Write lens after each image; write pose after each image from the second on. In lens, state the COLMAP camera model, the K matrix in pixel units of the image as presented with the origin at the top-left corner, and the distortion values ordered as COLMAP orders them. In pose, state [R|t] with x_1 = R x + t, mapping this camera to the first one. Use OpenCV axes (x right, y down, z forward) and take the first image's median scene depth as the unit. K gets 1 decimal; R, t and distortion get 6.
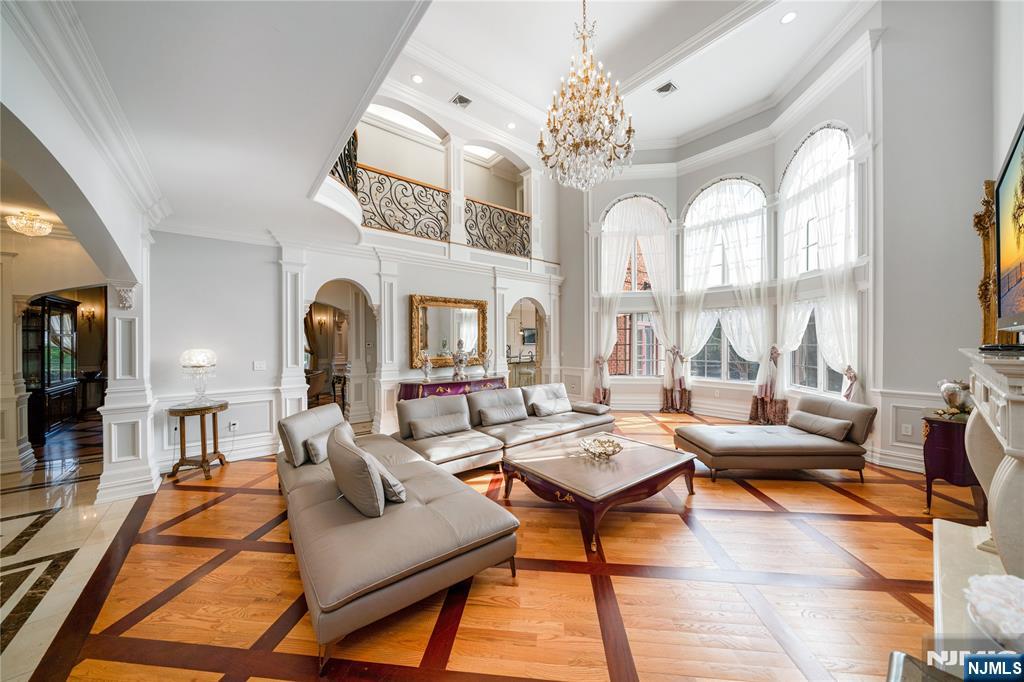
lens RADIAL K [[347.4, 0, 510.4], [0, 347.4, 339.7], [0, 0, 1]] dist [-0.000229, -0.000021]
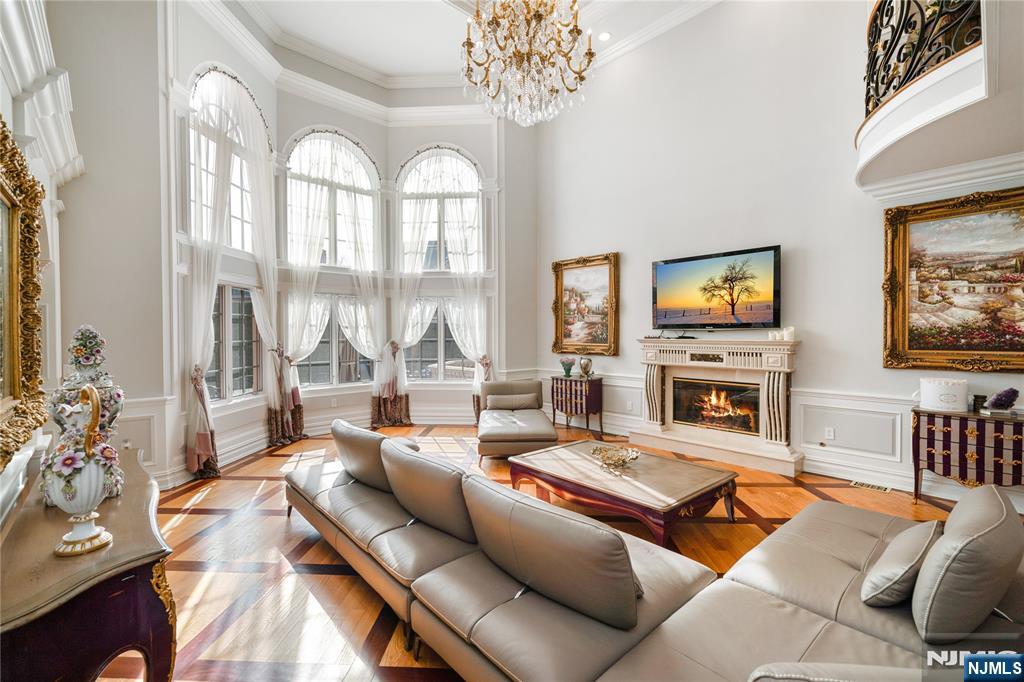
lens RADIAL K [[442.1, 0, 509.9], [0, 442.1, 342.9], [0, 0, 1]] dist [0.002552, 0.000017]
pose [[-0.049081, -0.013168, 0.998708, -0.438025], [-0.000375, 0.999913, 0.013165, 0.006655], [-0.998795, 0.000272, -0.049082, 0.674091]]
